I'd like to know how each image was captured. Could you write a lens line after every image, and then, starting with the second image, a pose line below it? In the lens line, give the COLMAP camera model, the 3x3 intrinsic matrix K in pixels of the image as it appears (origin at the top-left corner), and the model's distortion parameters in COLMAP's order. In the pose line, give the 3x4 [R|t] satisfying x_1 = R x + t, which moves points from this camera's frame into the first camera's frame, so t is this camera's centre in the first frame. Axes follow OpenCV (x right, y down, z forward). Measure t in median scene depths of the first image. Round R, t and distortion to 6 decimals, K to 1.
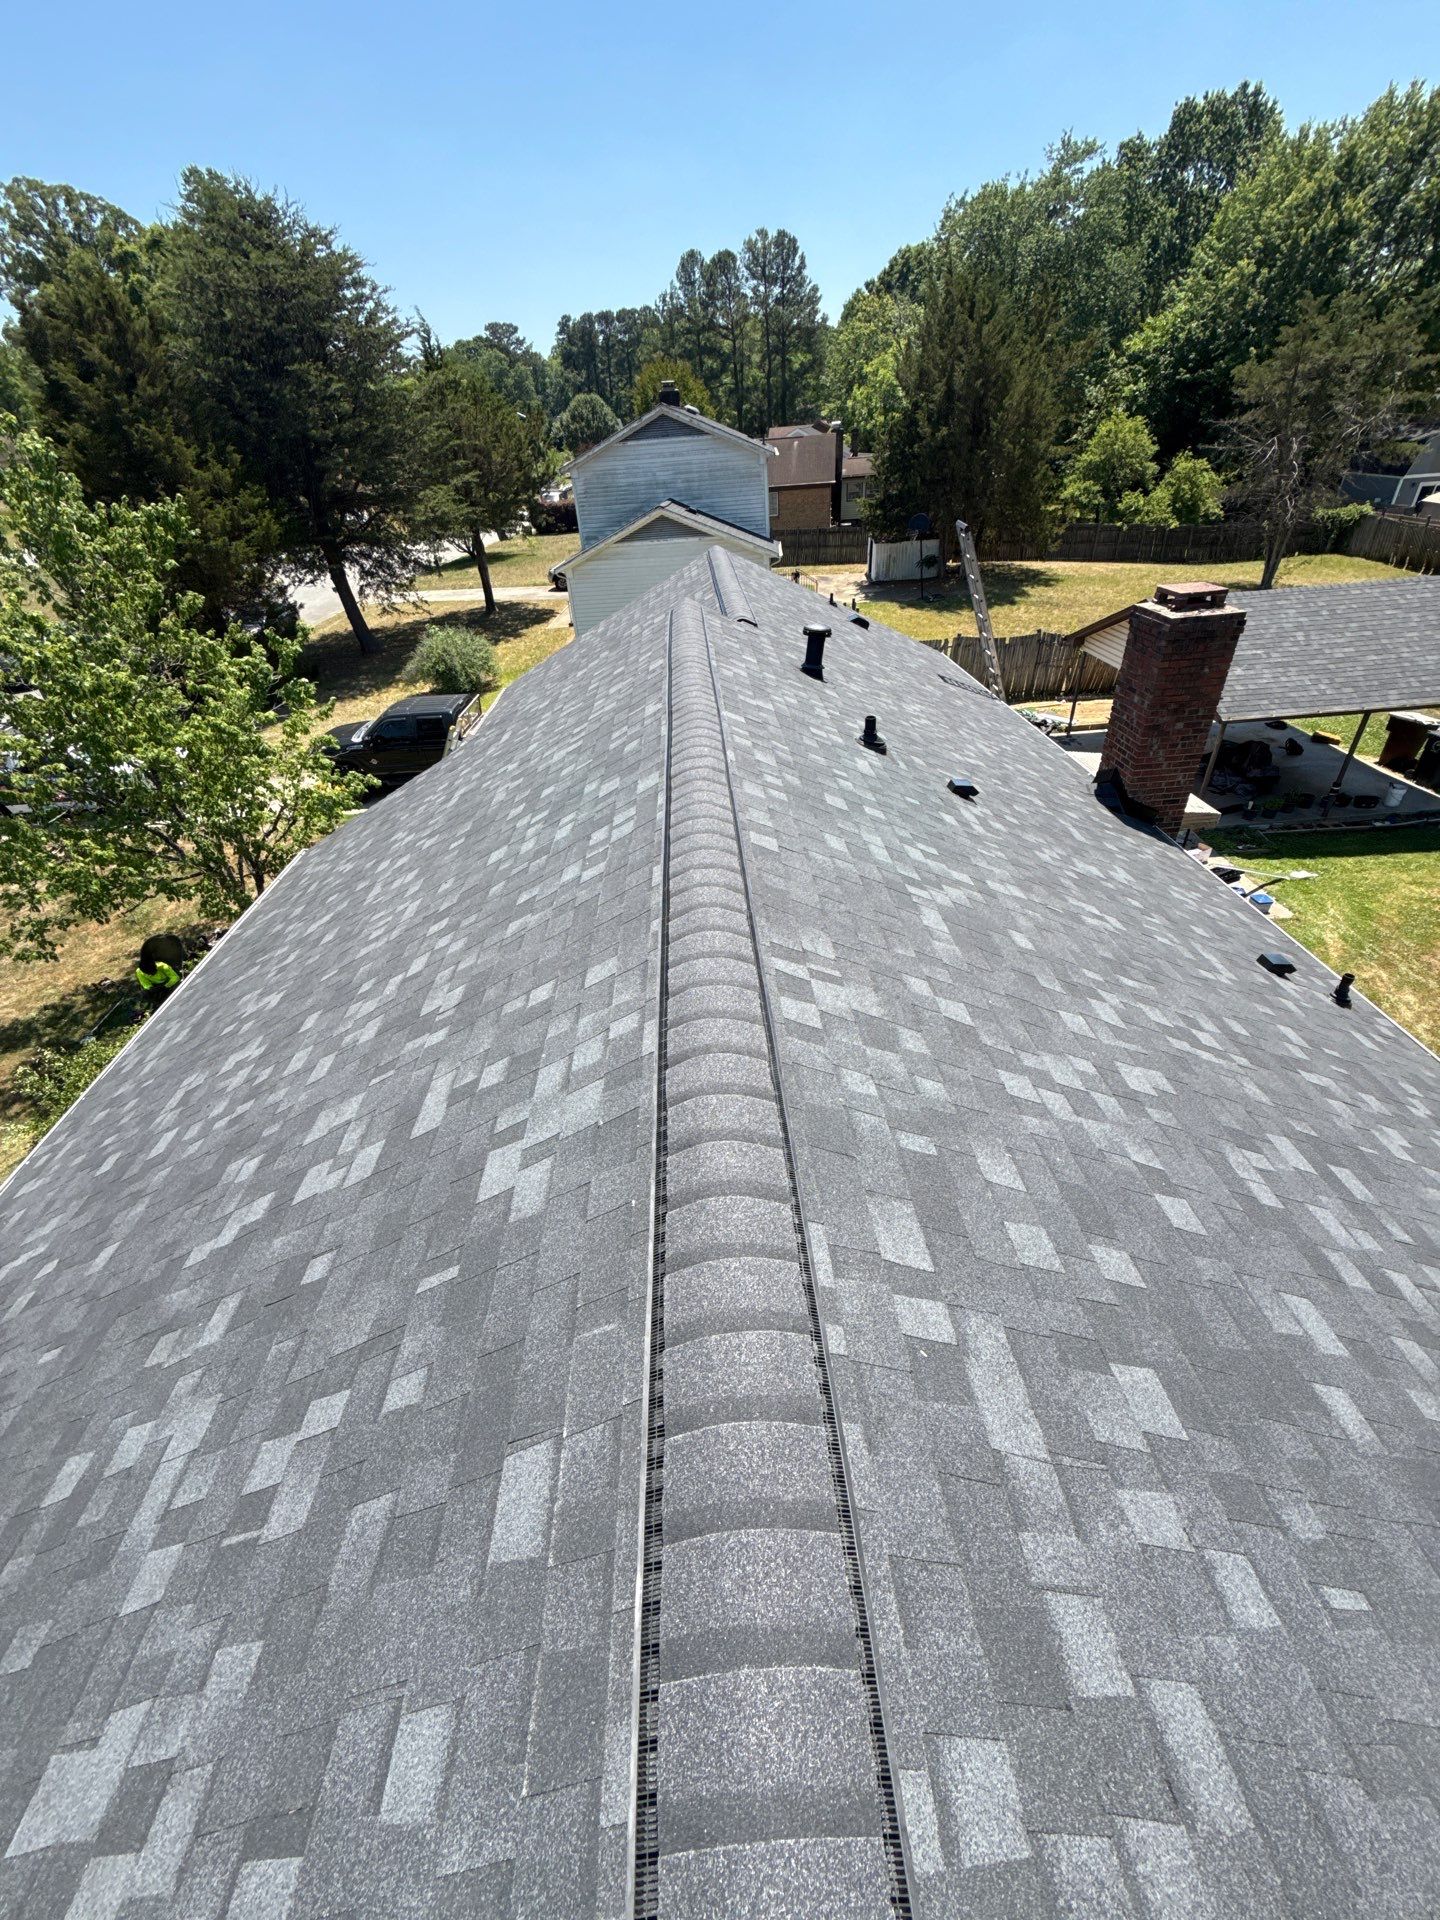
lens RADIAL K [[764.2, 0, 717.3], [0, 764.2, 959.8], [0, 0, 1]] dist [0.001909, -0.000770]
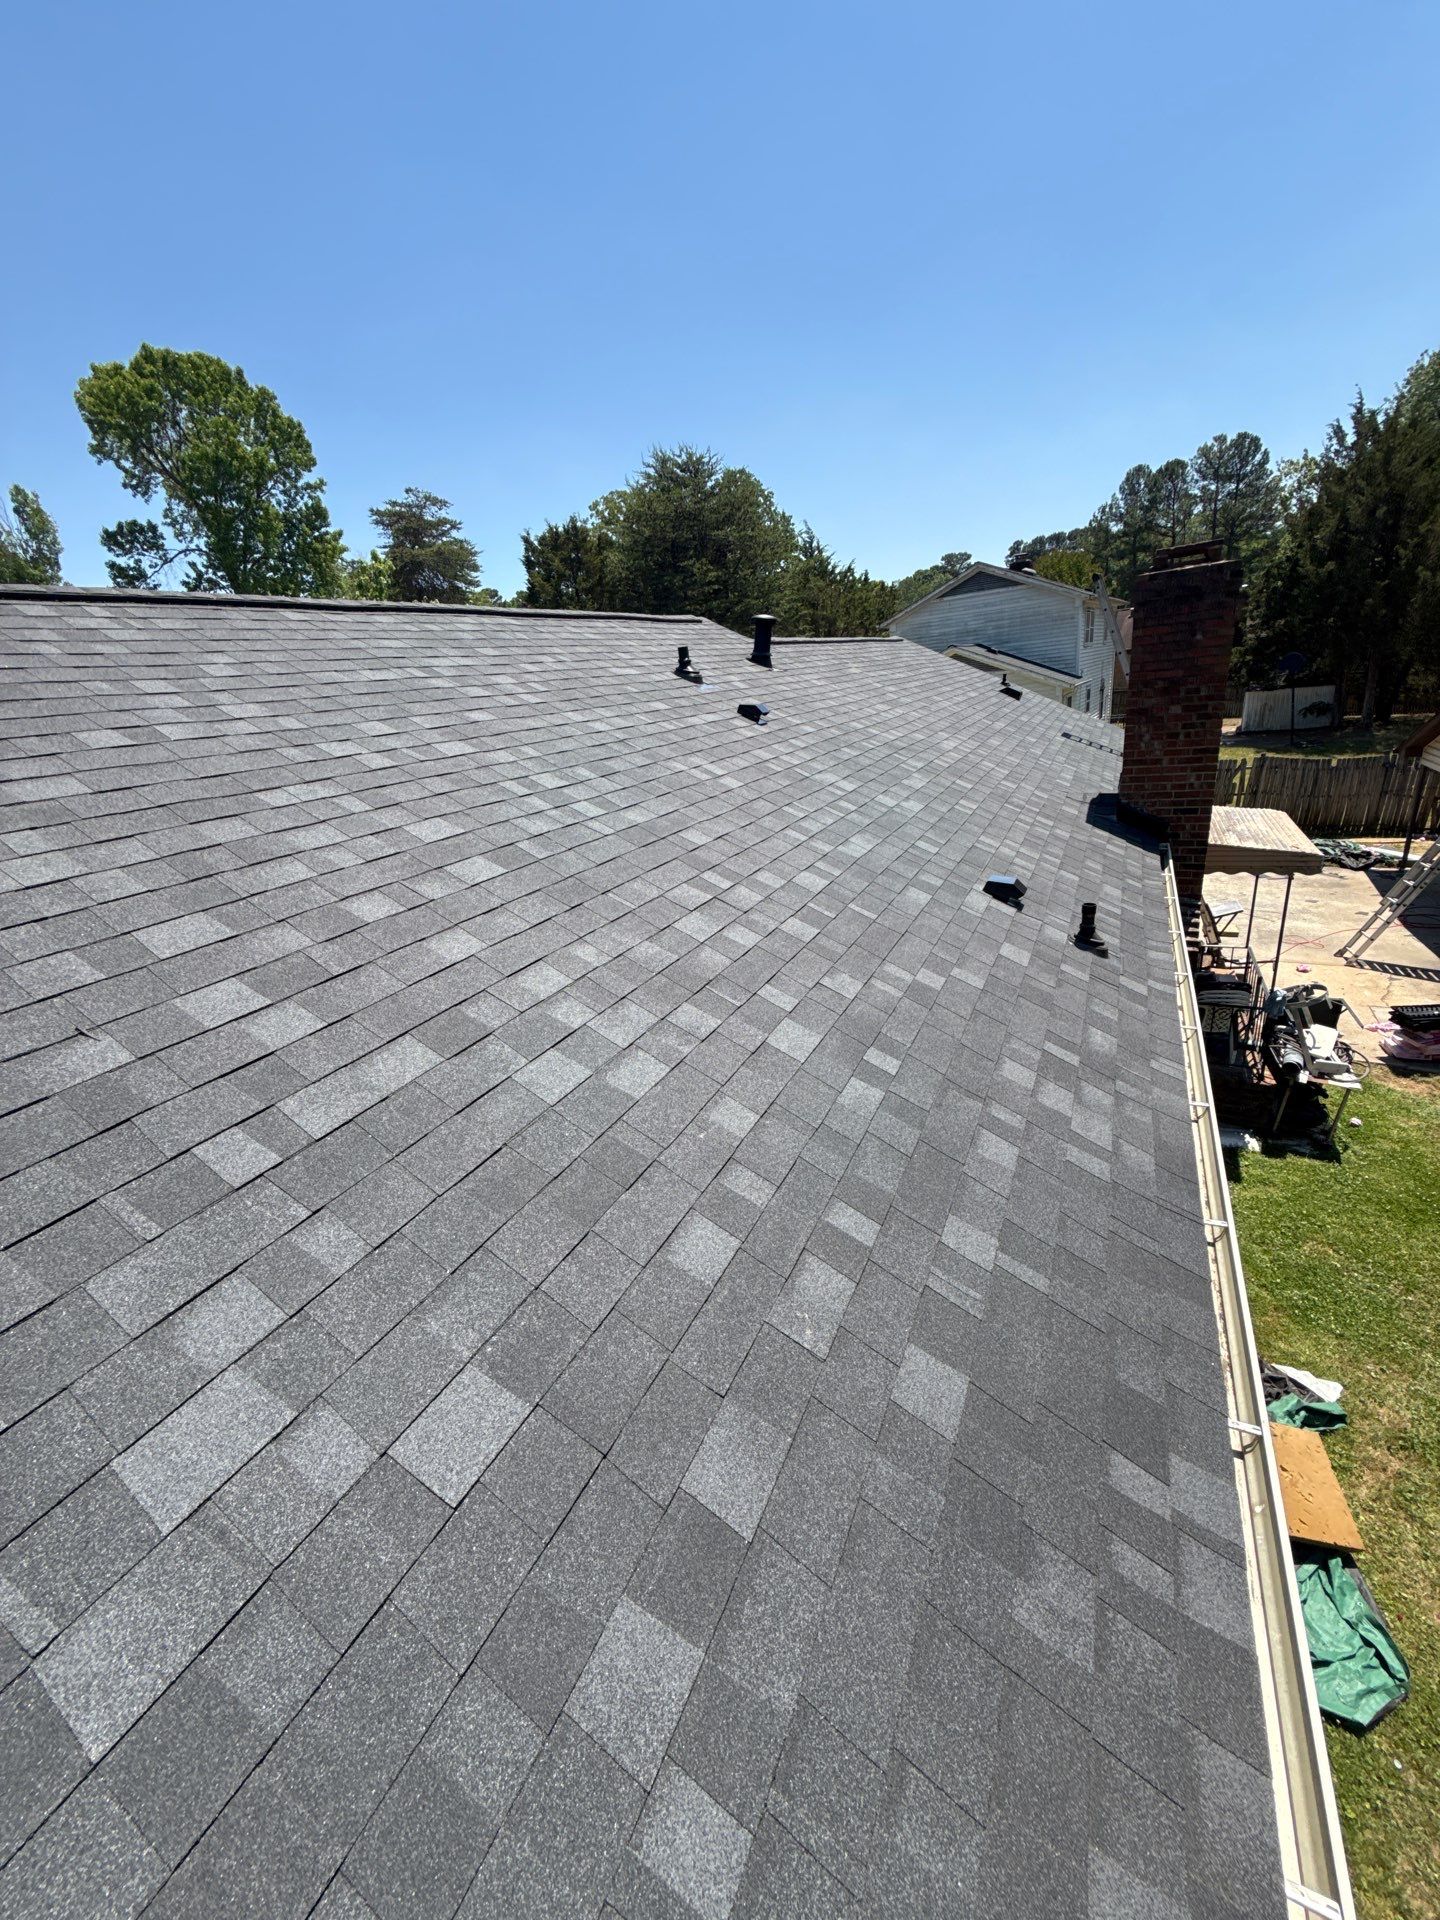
lens RADIAL K [[764.2, 0, 721.4], [0, 764.2, 962.2], [0, 0, 1]] dist [0.001909, -0.000770]
pose [[0.868592, 0.142330, -0.474647, 0.105988], [-0.241062, 0.958247, -0.153794, 0.032711], [0.432940, 0.248004, 0.866636, 0.027949]]
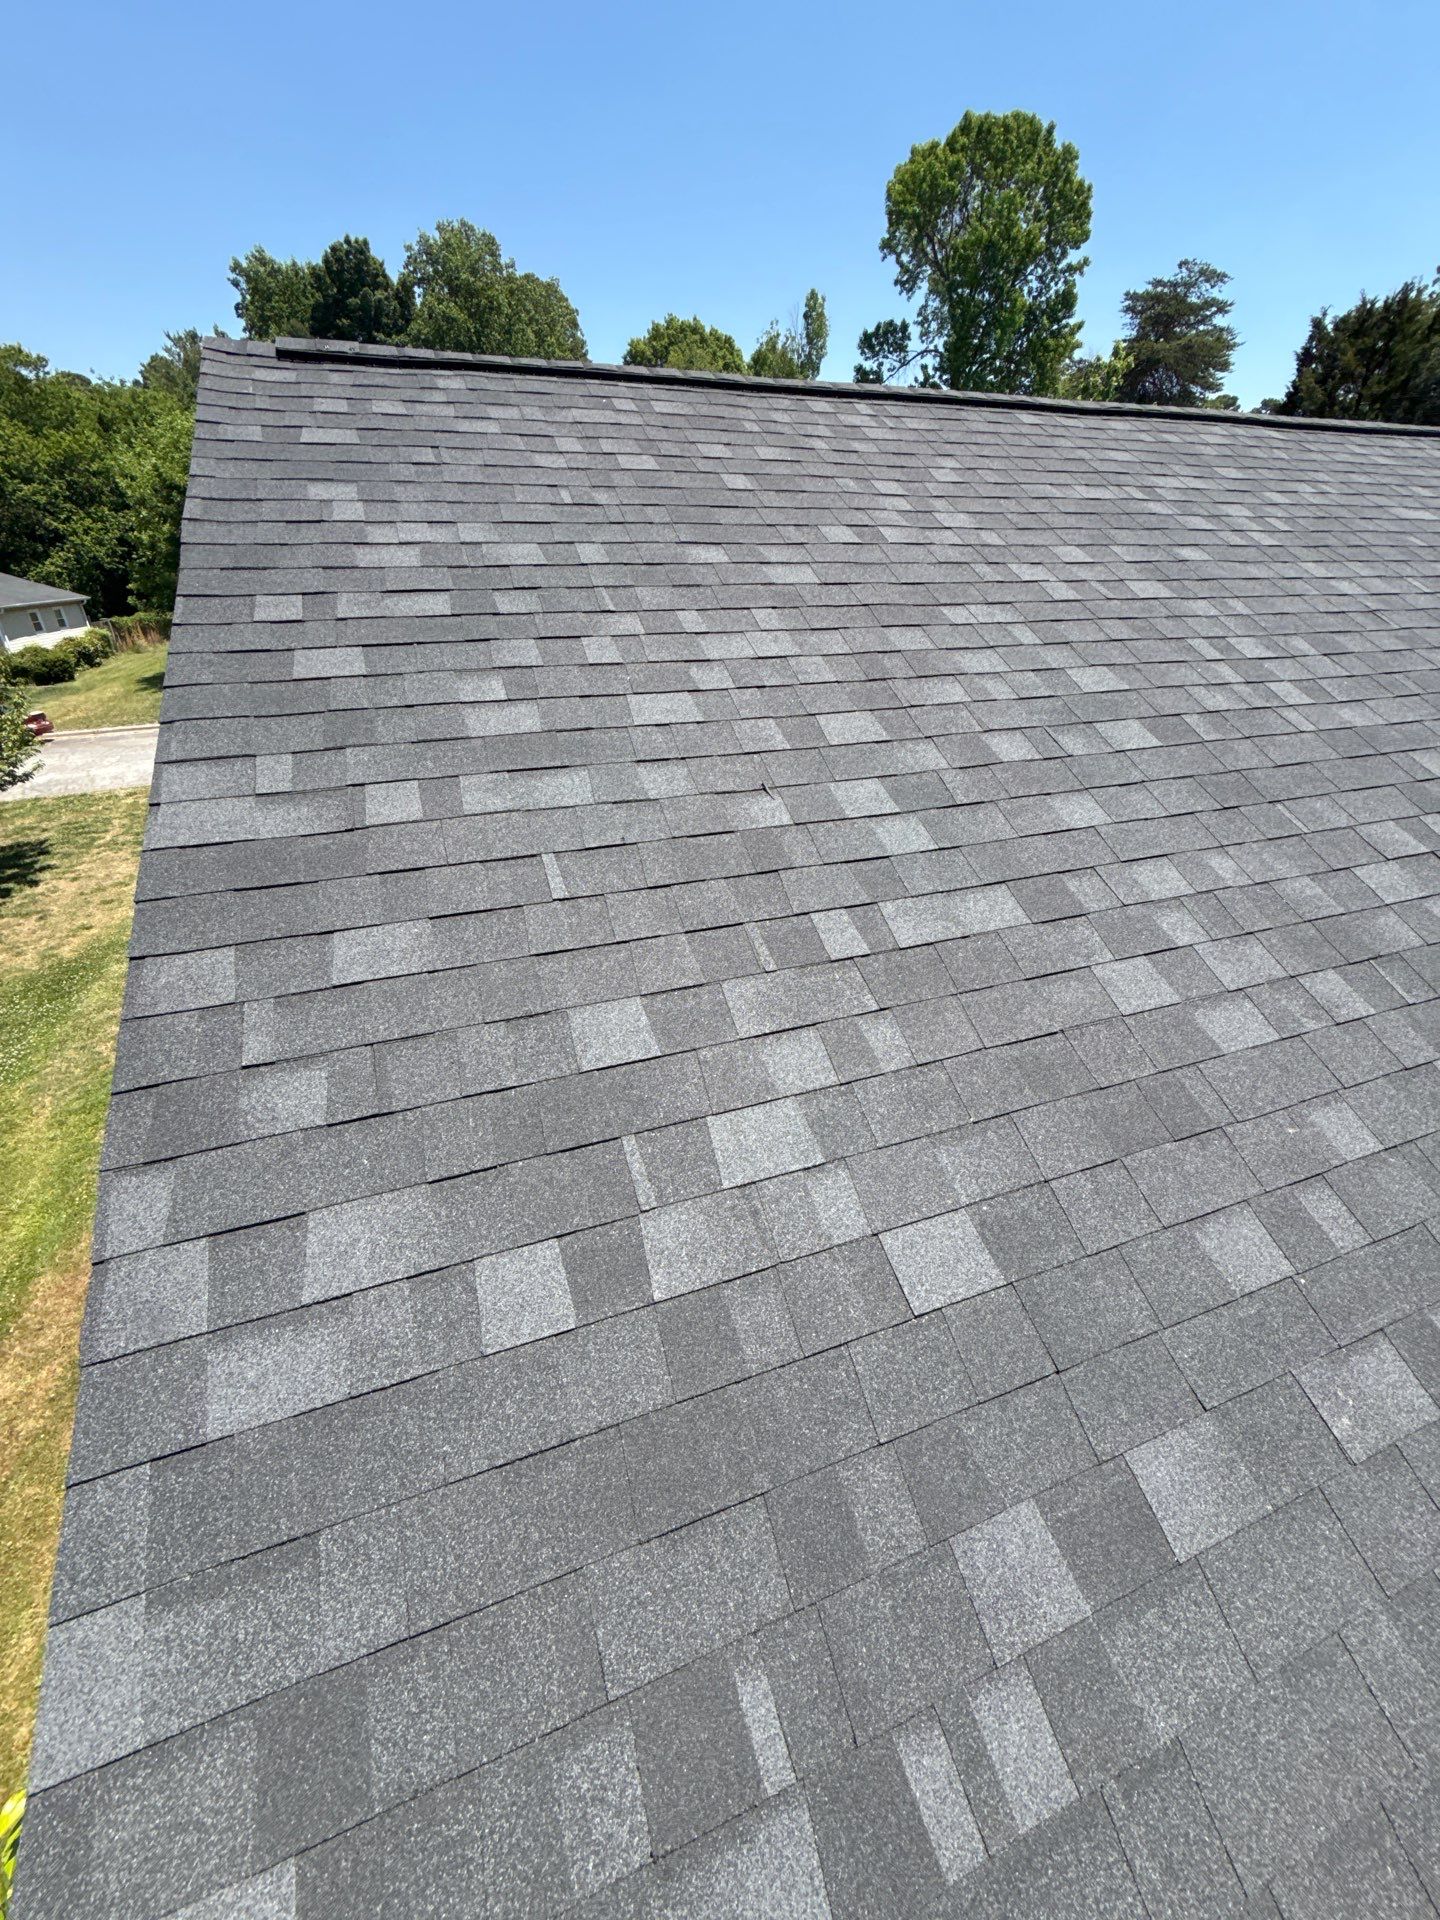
lens RADIAL K [[764.2, 0, 716.9], [0, 764.2, 962.5], [0, 0, 1]] dist [0.001909, -0.000770]
pose [[0.295519, 0.504019, -0.811562, 0.102561], [-0.561251, 0.779041, 0.279450, 0.034746], [0.773089, 0.372907, 0.513102, 0.026202]]
